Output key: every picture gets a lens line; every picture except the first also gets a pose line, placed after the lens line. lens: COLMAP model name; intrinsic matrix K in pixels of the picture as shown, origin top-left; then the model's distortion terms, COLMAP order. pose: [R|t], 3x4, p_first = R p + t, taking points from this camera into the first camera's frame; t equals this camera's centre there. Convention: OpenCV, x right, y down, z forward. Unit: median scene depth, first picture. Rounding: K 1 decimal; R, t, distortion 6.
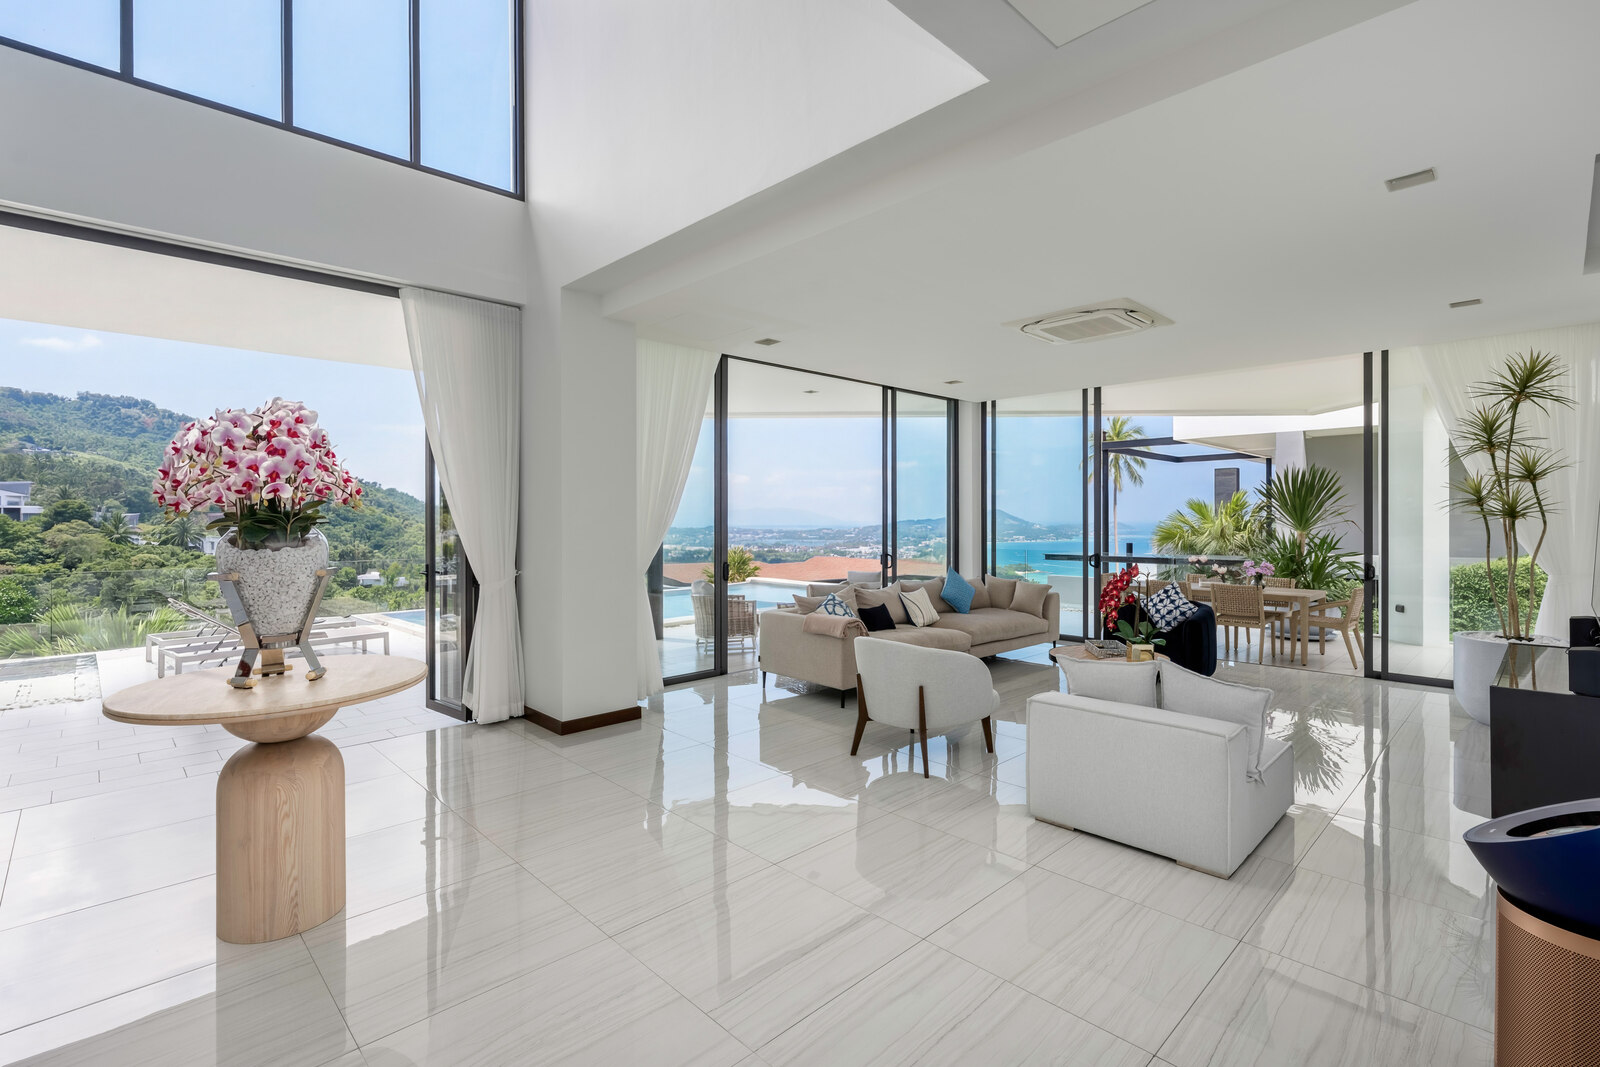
lens RADIAL K [[738.9, 0, 813.7], [0, 738.9, 525.3], [0, 0, 1]] dist [-0.007501, 0.000079]
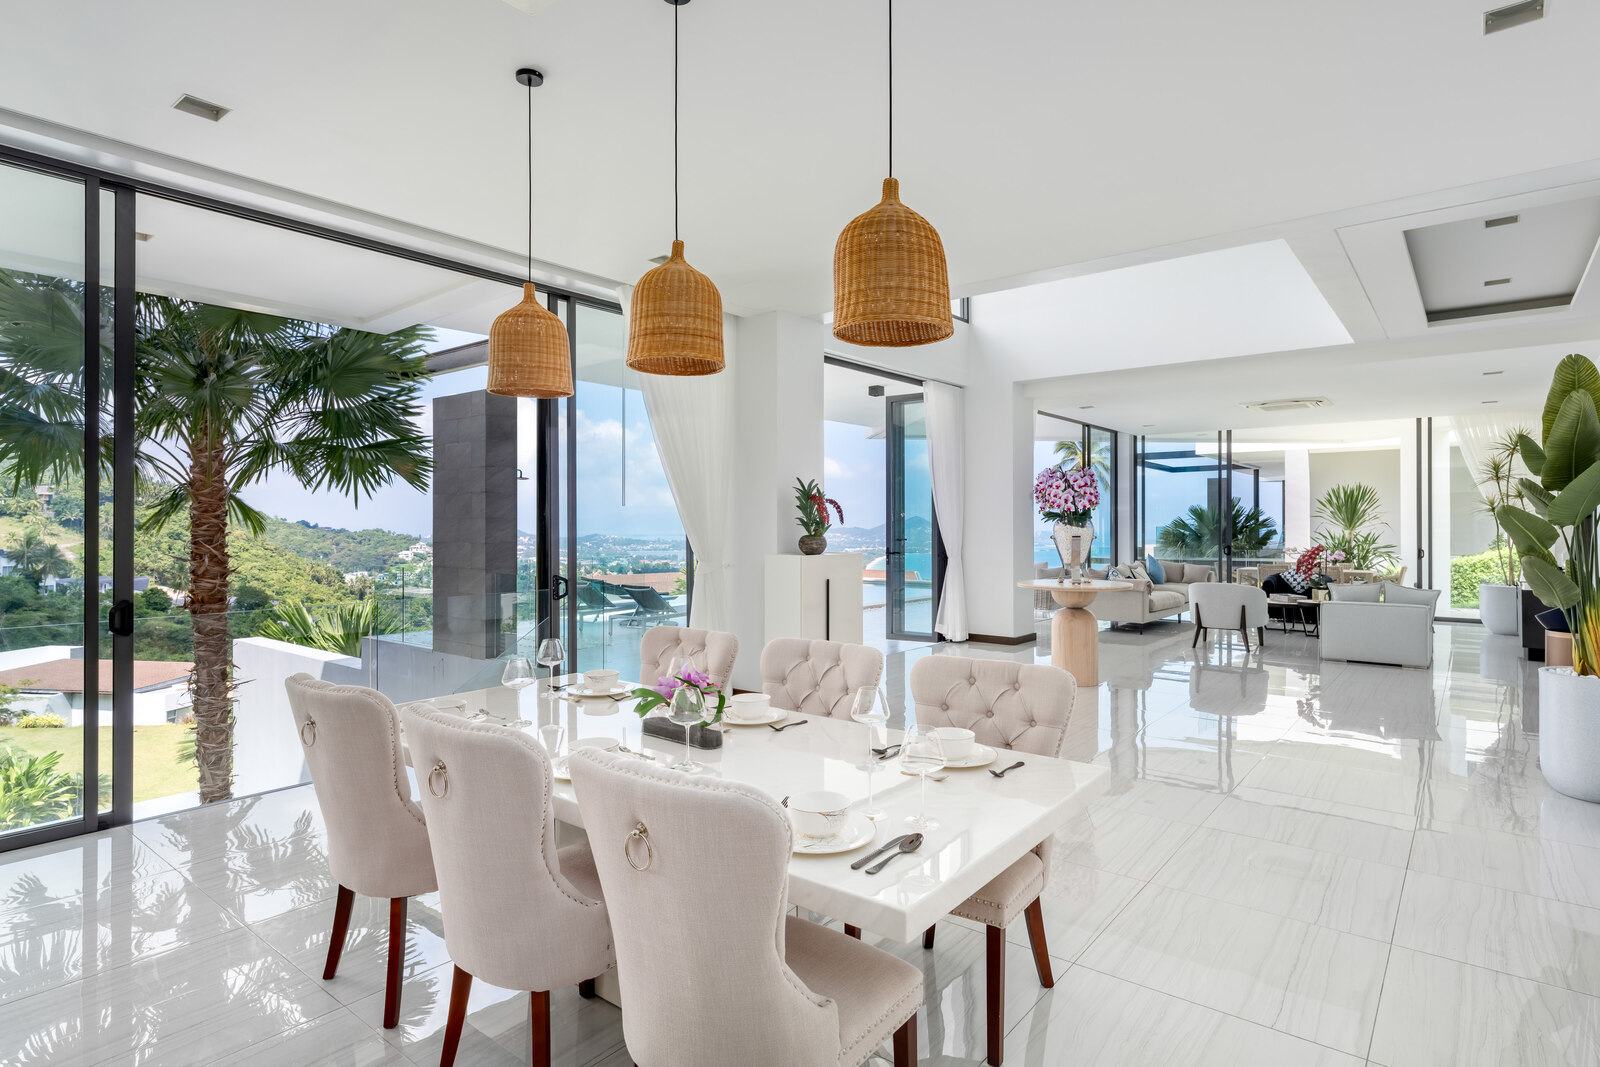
lens RADIAL K [[863.8, 0, 801.3], [0, 863.8, 512.4], [0, 0, 1]] dist [0.002922, 0.000753]
pose [[0.991878, 0.004277, 0.127120, -0.802547], [-0.001028, 0.999671, -0.025615, 0.023264], [-0.127188, 0.025276, 0.991557, -0.678139]]
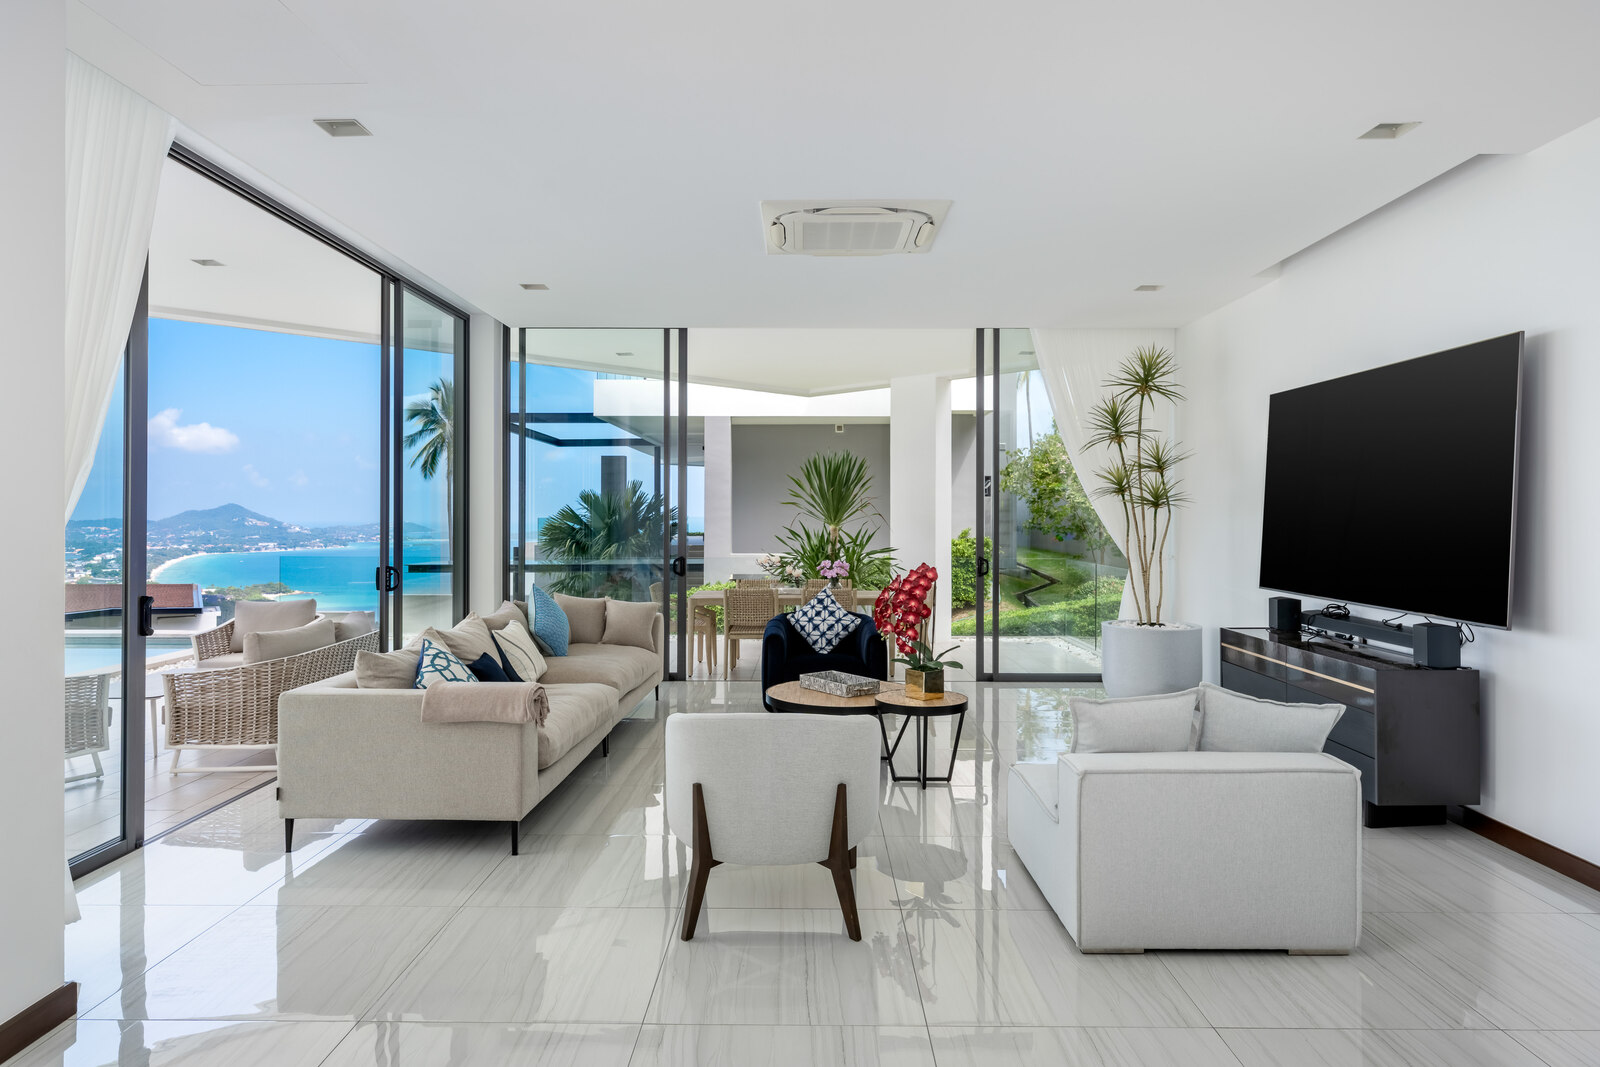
lens RADIAL K [[961.3, 0, 792.7], [0, 961.3, 522.5], [0, 0, 1]] dist [0.013733, -0.004315]
pose [[0.710127, -0.001843, 0.704071, -0.260631], [0.005153, 0.999983, -0.002580, 0.009687], [-0.704055, 0.005460, 0.710125, 0.309409]]
